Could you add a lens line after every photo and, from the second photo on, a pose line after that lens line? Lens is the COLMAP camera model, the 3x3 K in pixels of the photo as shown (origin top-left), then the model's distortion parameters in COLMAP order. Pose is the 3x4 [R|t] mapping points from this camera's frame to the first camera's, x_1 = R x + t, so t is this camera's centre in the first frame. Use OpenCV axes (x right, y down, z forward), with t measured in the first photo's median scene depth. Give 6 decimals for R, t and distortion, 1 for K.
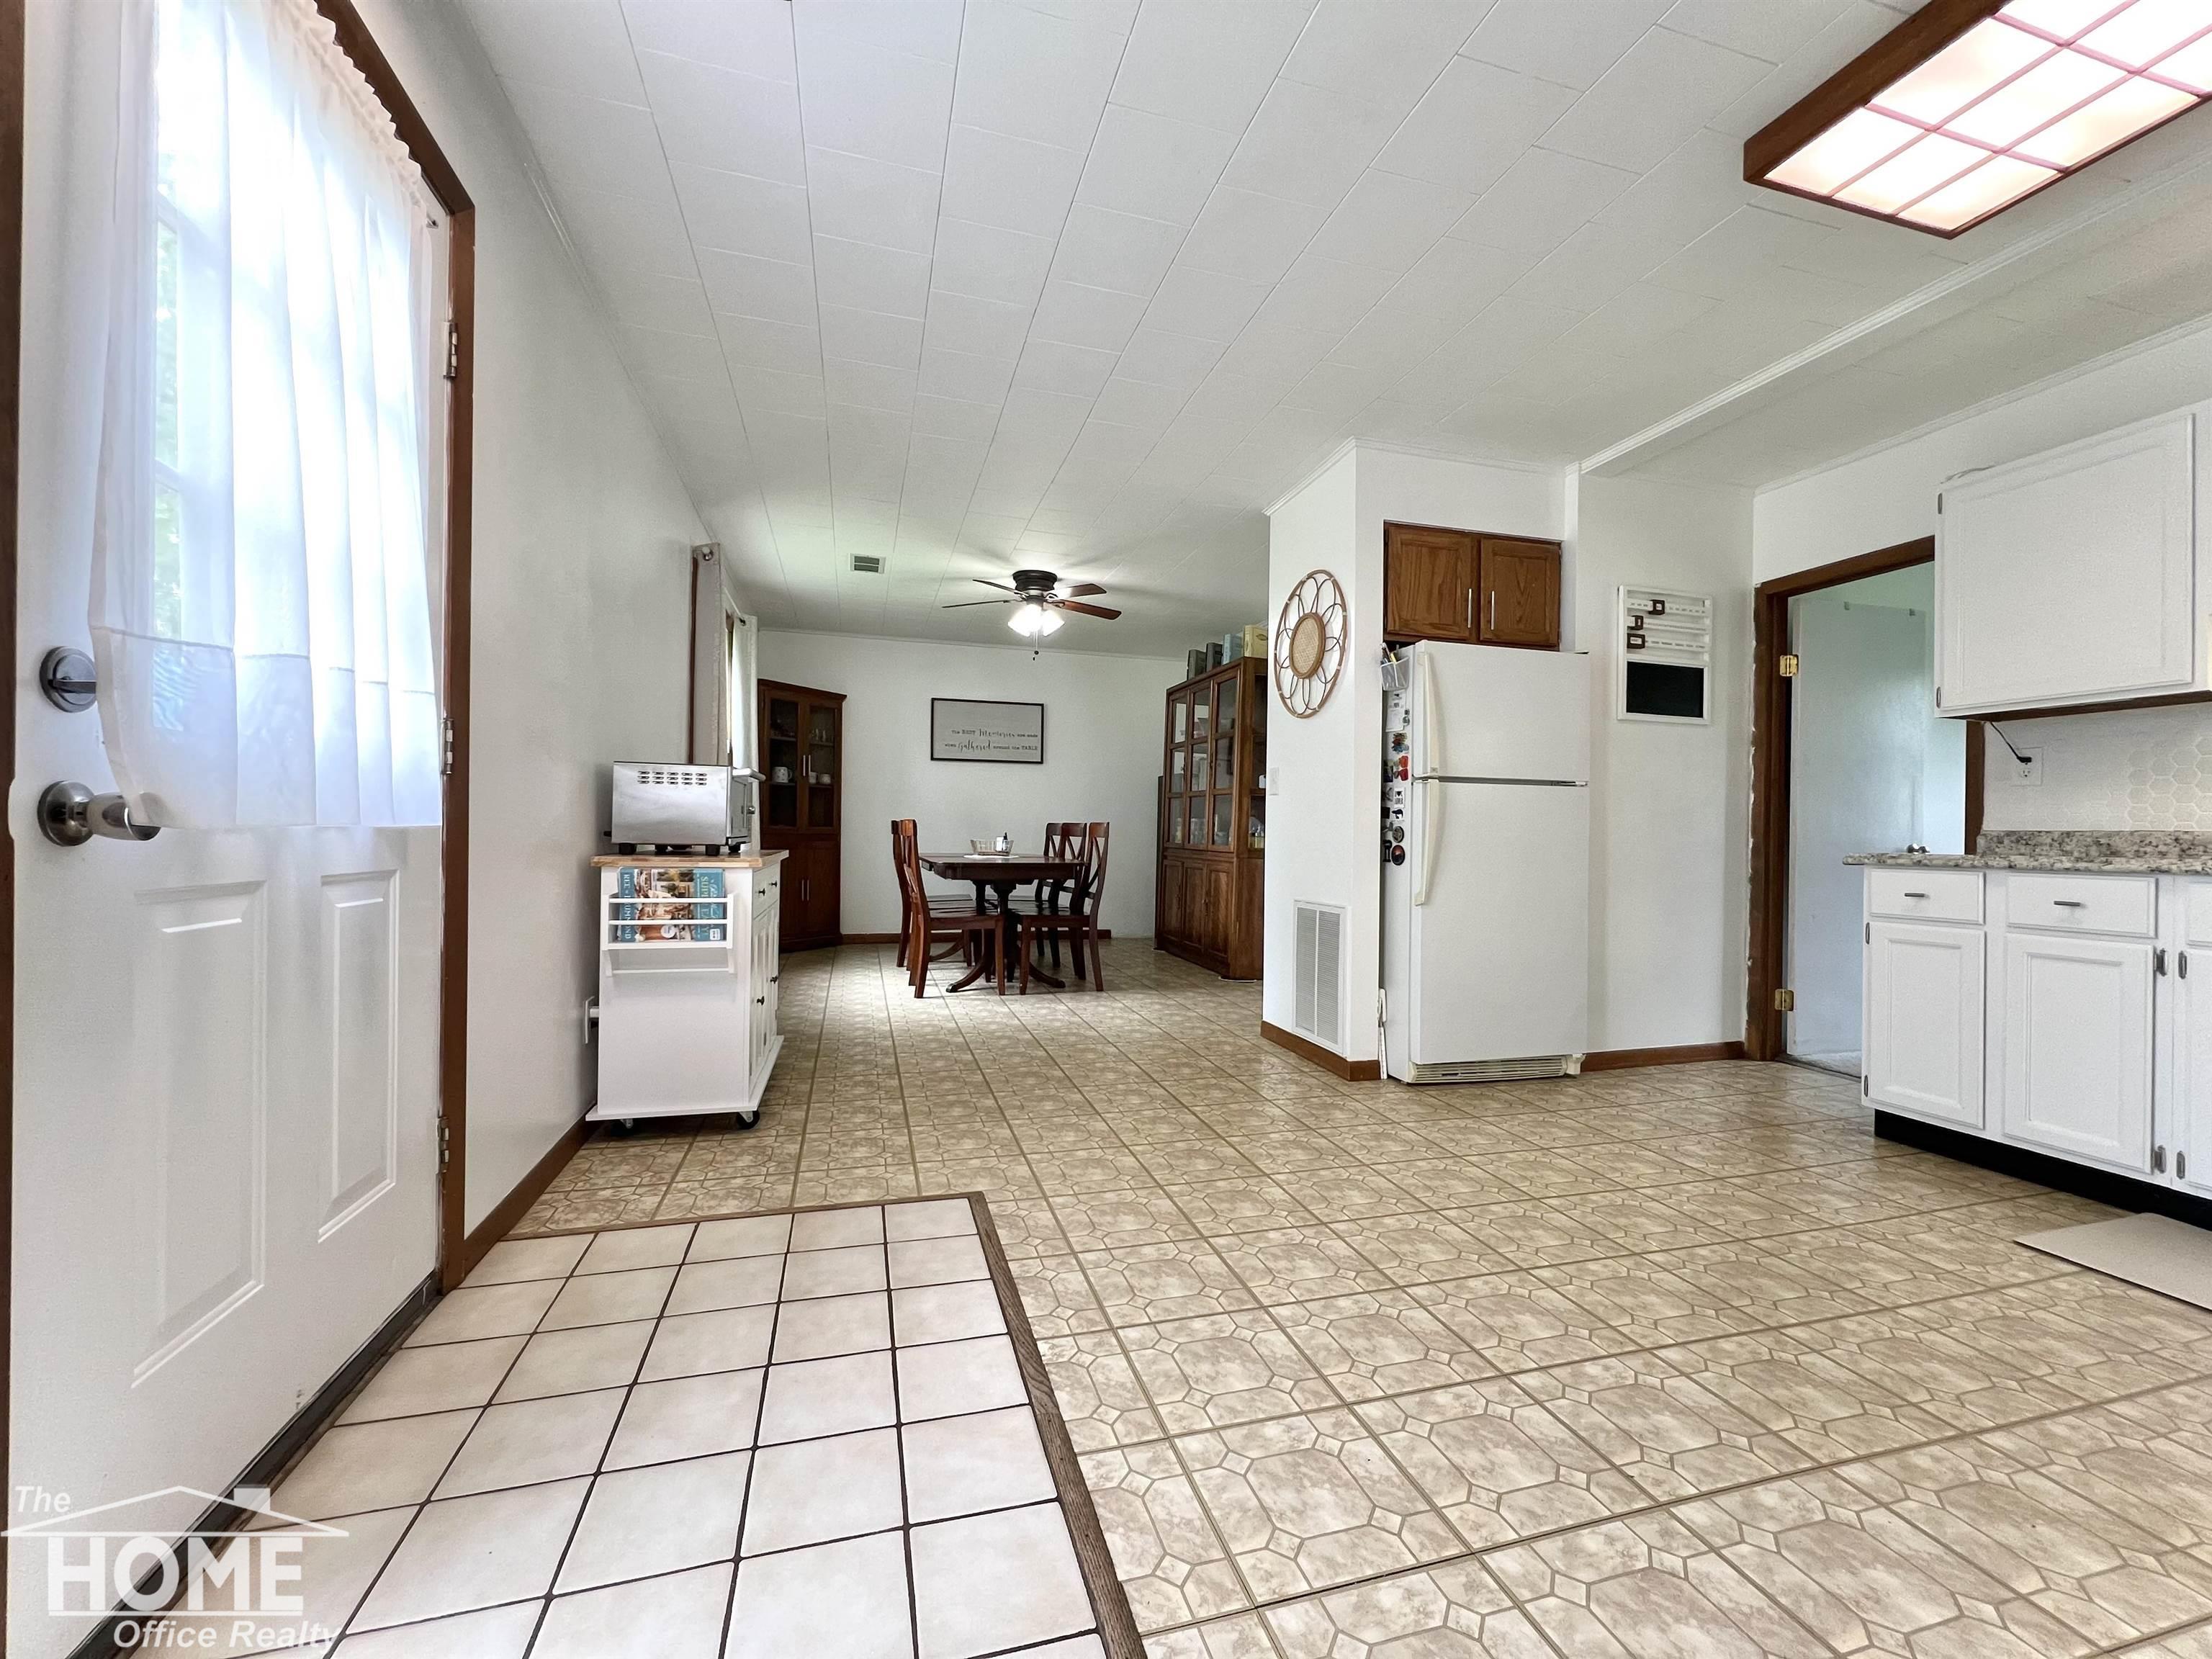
lens RADIAL K [[884.5, 0, 1109.5], [0, 884.5, 833.2], [0, 0, 1]] dist [-0.002289, 0.001603]
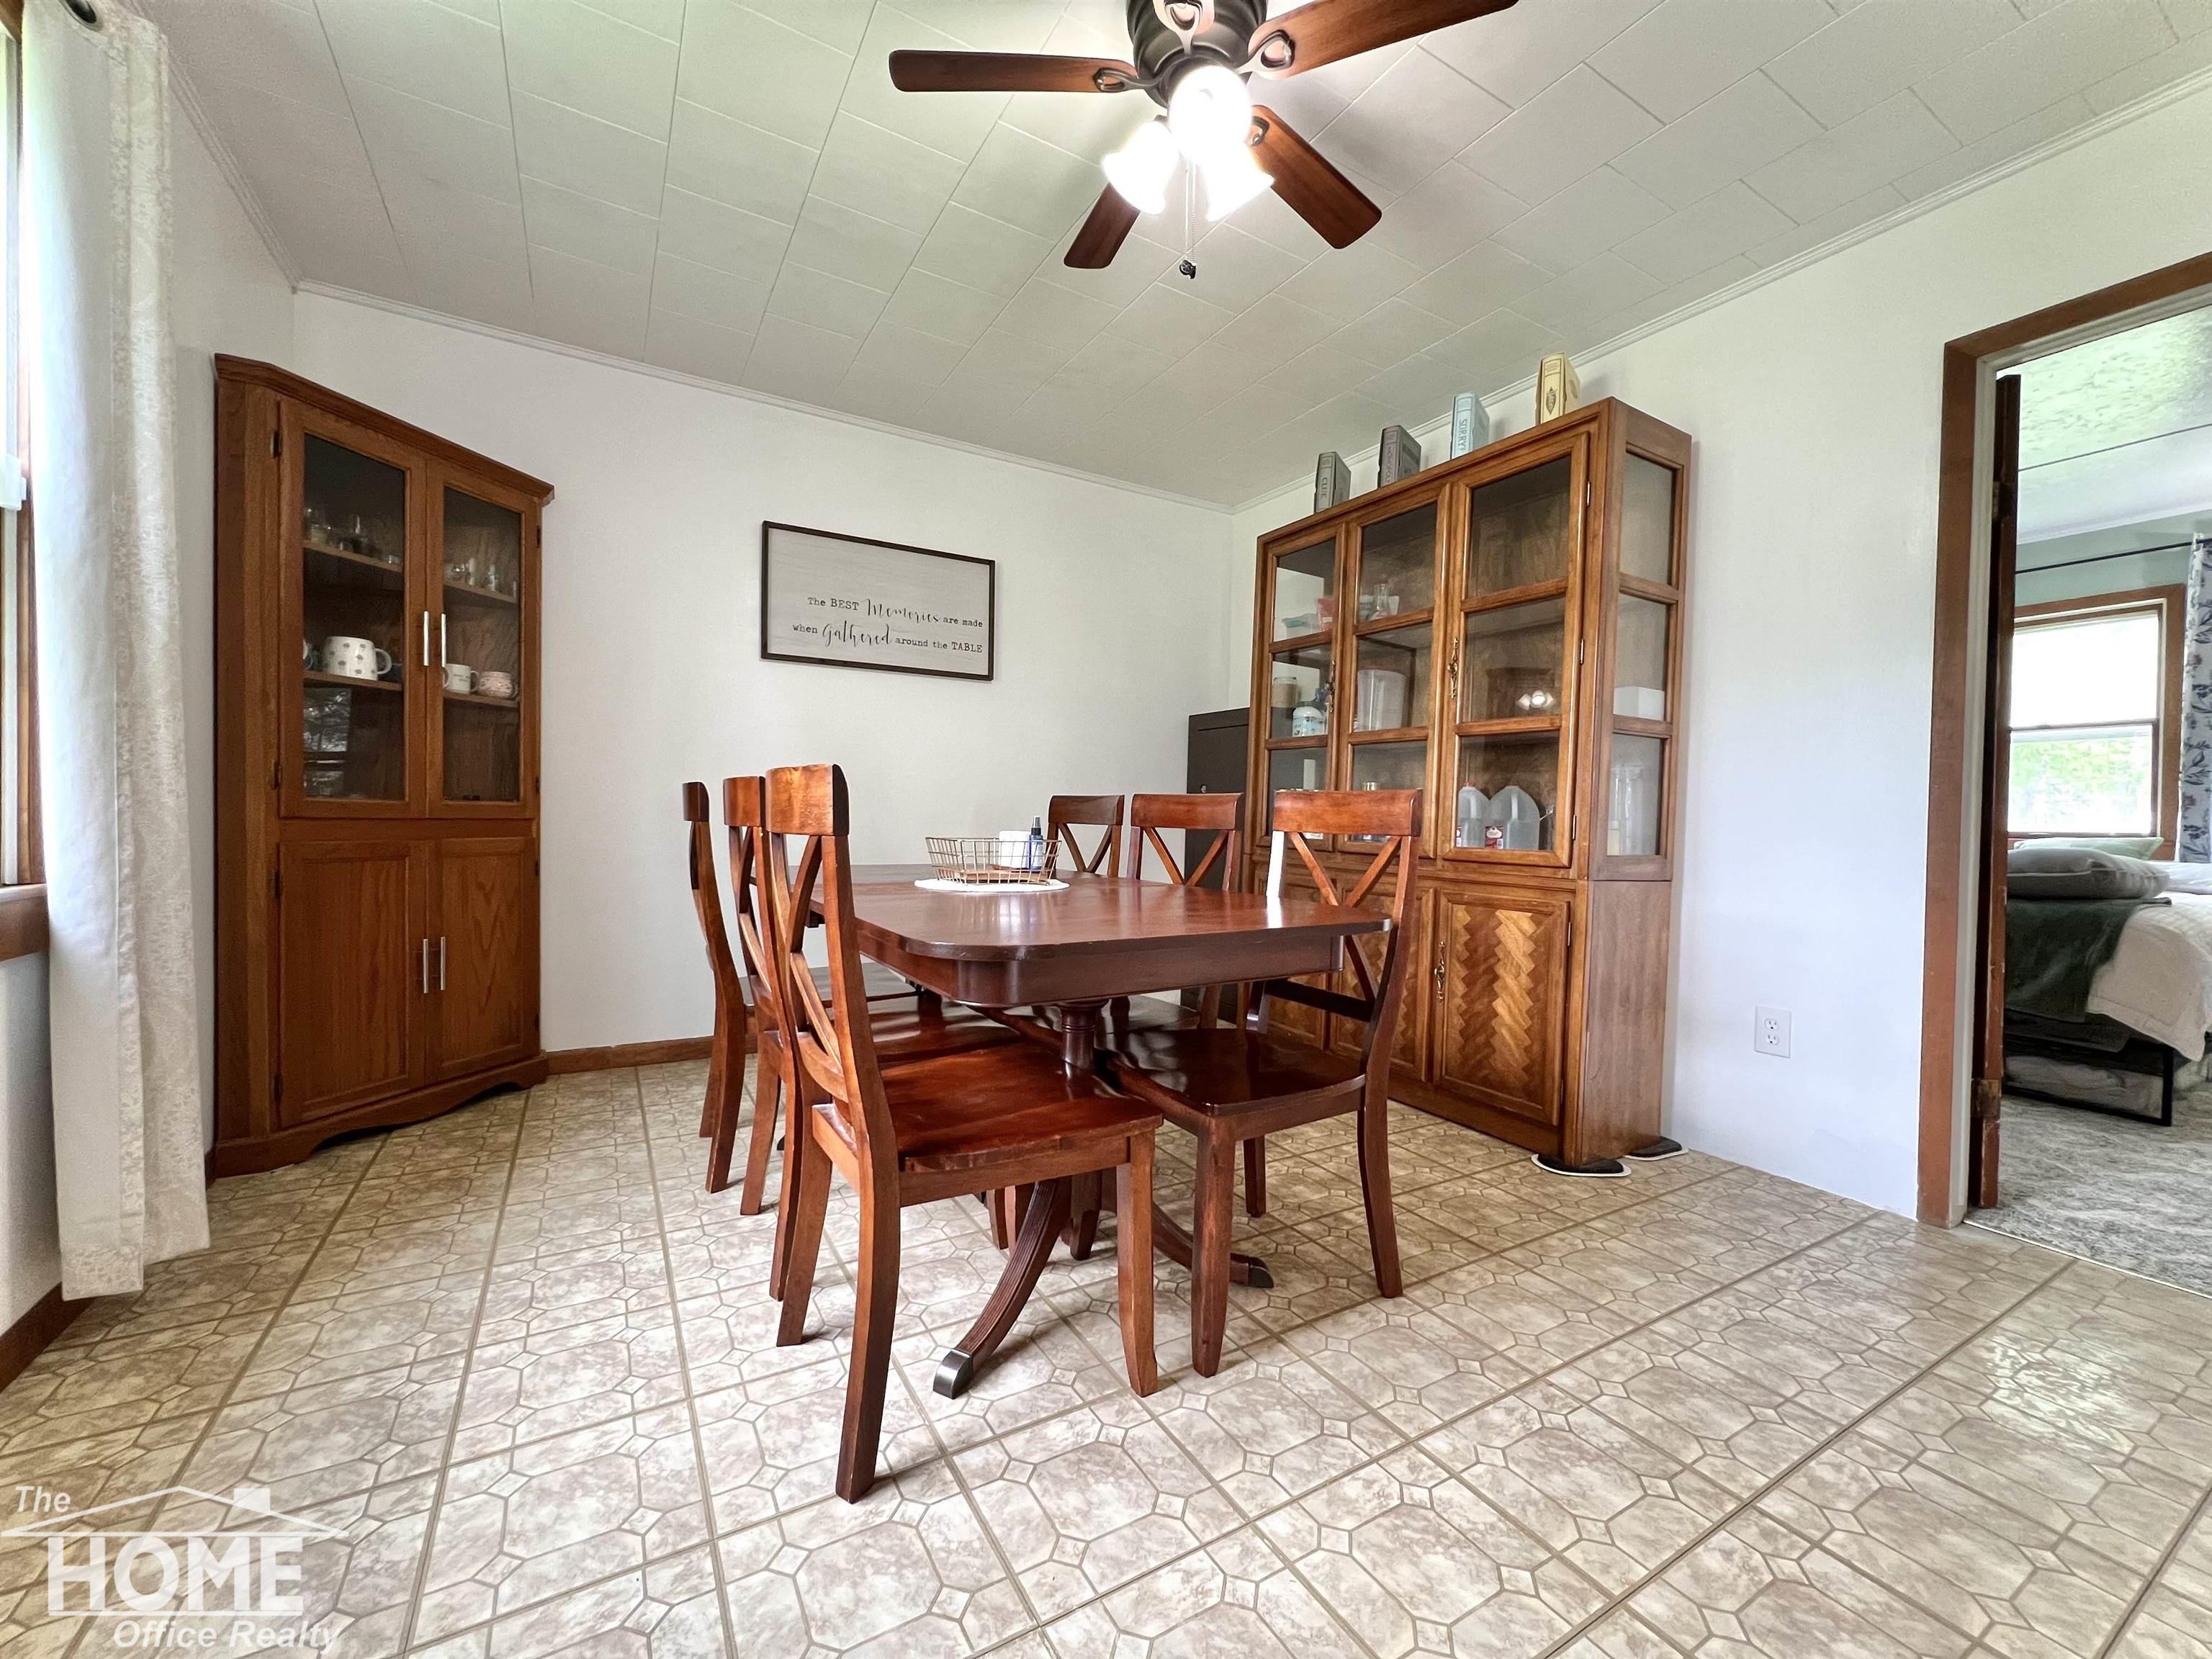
lens RADIAL K [[884.5, 0, 1105.0], [0, 884.5, 806.8], [0, 0, 1]] dist [-0.002289, 0.001603]
pose [[0.967747, 0.007861, 0.251799, -0.262083], [-0.005742, 0.999942, -0.009151, -0.002194], [-0.251857, 0.007410, 0.967736, 0.928156]]
